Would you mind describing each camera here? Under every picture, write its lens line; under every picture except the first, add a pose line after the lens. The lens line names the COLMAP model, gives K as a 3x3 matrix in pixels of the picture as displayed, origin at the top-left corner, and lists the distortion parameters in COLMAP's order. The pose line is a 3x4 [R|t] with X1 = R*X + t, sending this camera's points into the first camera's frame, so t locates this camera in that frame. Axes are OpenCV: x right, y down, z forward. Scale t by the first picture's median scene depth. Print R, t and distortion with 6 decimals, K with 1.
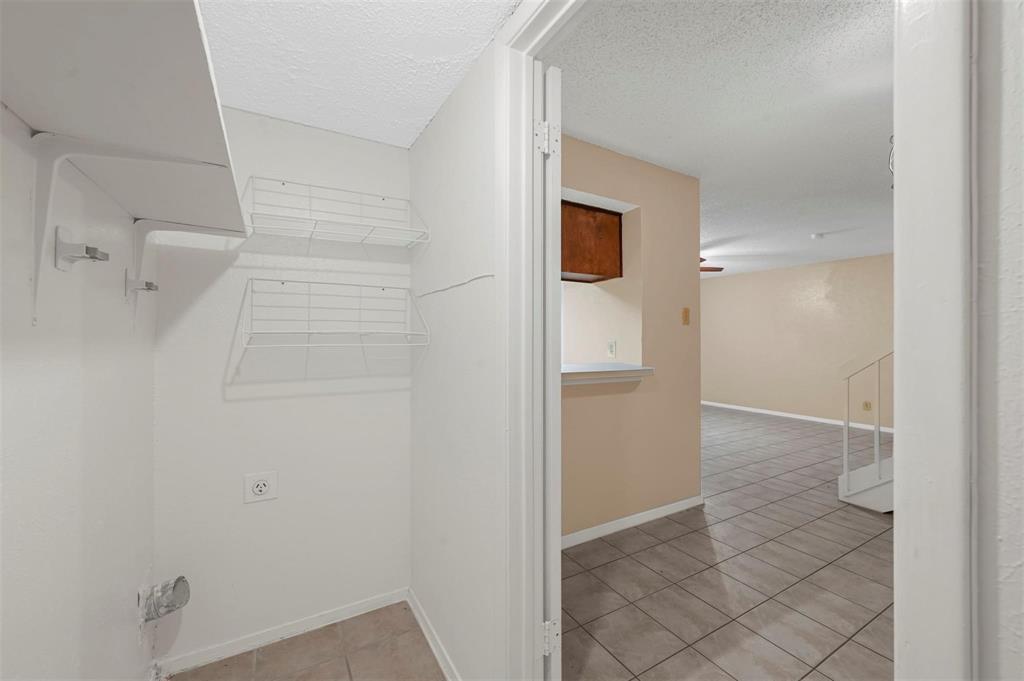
lens RADIAL K [[407.6, 0, 511.5], [0, 407.6, 334.6], [0, 0, 1]] dist [-0.000122, -0.000053]
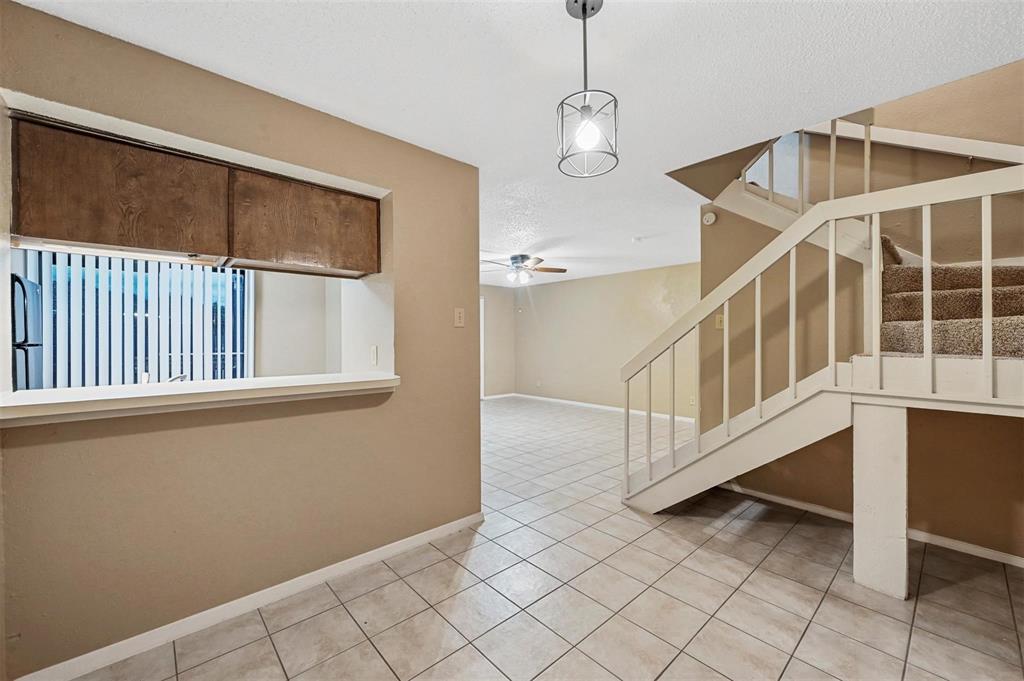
lens RADIAL K [[408.4, 0, 512.0], [0, 408.4, 340.5], [0, 0, 1]] dist [-0.000402, -0.000031]
pose [[0.977837, -0.008636, 0.209189, 0.363355], [0.005877, 0.999887, 0.013807, -0.007251], [-0.209285, -0.012272, 0.977778, 0.089792]]
